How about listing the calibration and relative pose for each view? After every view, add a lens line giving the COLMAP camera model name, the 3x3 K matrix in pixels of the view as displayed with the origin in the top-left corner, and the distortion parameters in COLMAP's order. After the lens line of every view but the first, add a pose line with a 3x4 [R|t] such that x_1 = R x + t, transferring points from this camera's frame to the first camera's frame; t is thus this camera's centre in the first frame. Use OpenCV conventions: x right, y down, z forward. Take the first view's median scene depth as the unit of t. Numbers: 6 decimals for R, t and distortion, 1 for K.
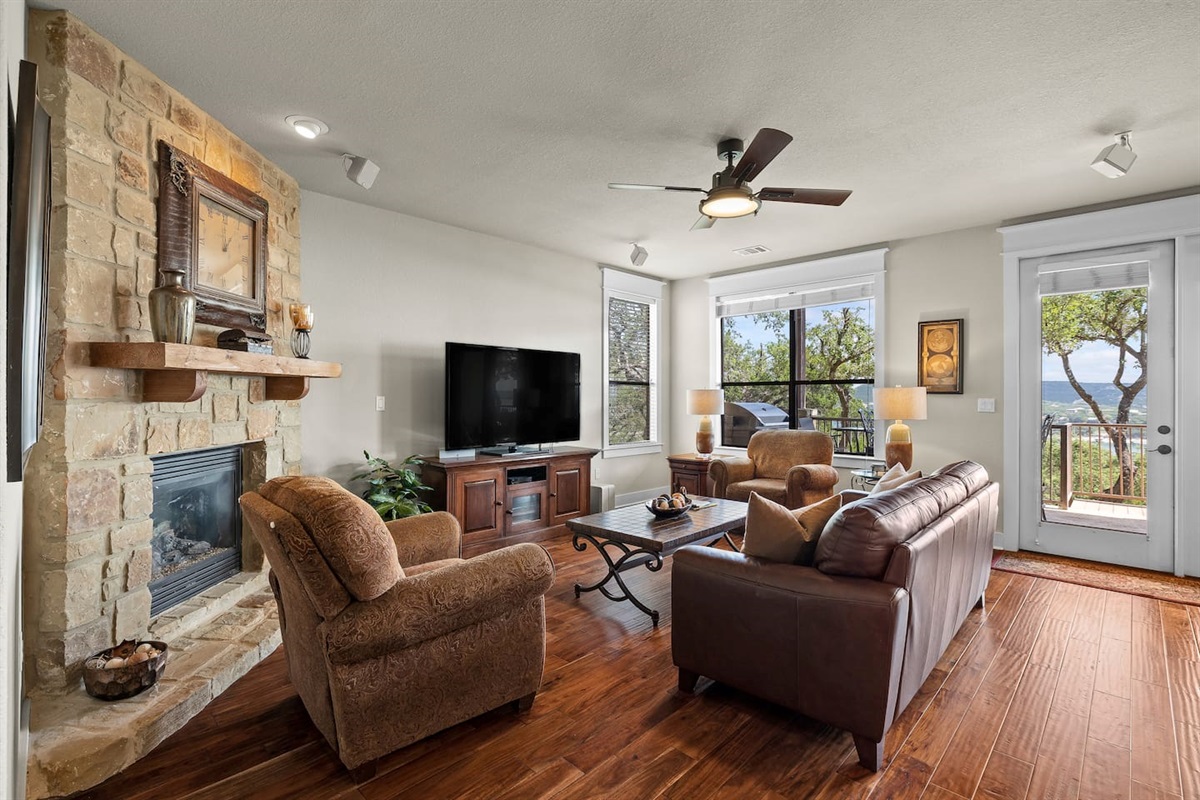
lens RADIAL K [[558.0, 0, 600.0], [0, 558.0, 400.0], [0, 0, 1]] dist [-0.000613, -0.000100]
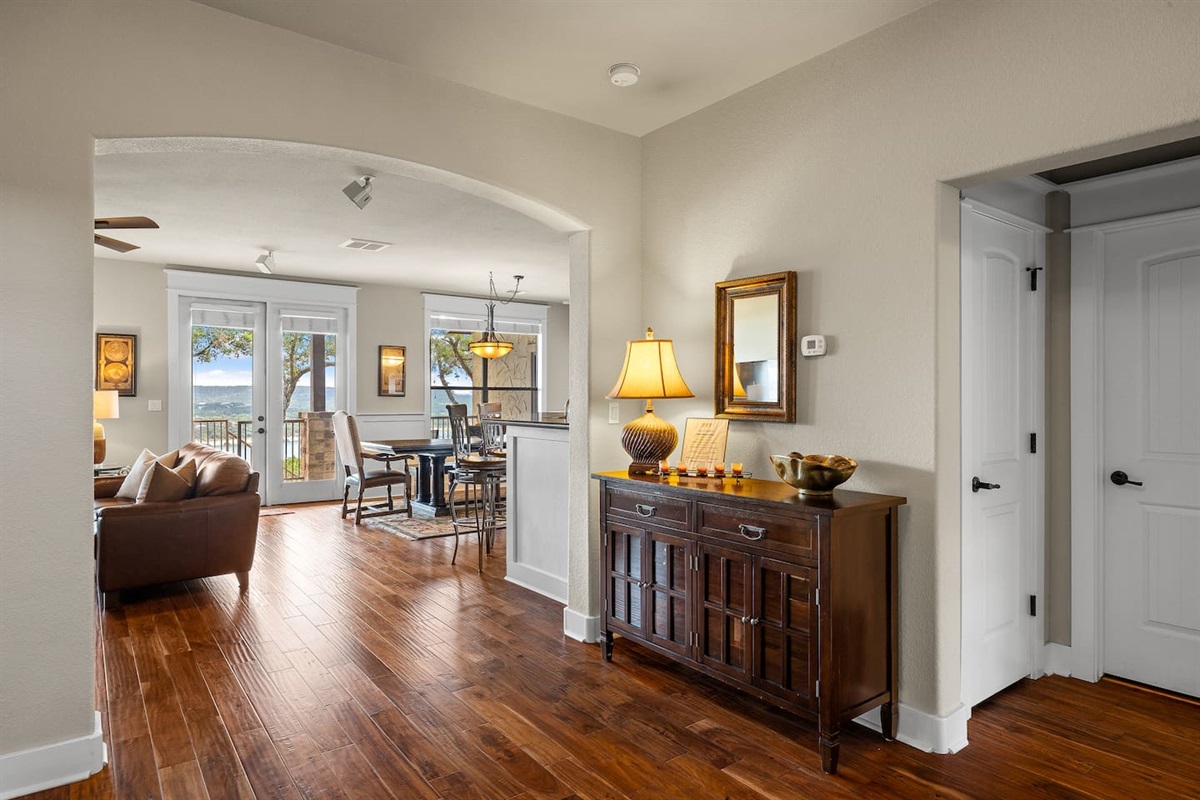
lens RADIAL K [[558.0, 0, 600.0], [0, 558.0, 400.0], [0, 0, 1]] dist [-0.000613, -0.000100]
pose [[0.123146, -0.006084, 0.992370, -0.446427], [0.008919, 0.999948, 0.005024, 0.000081], [-0.992349, 0.008232, 0.123194, -0.166352]]
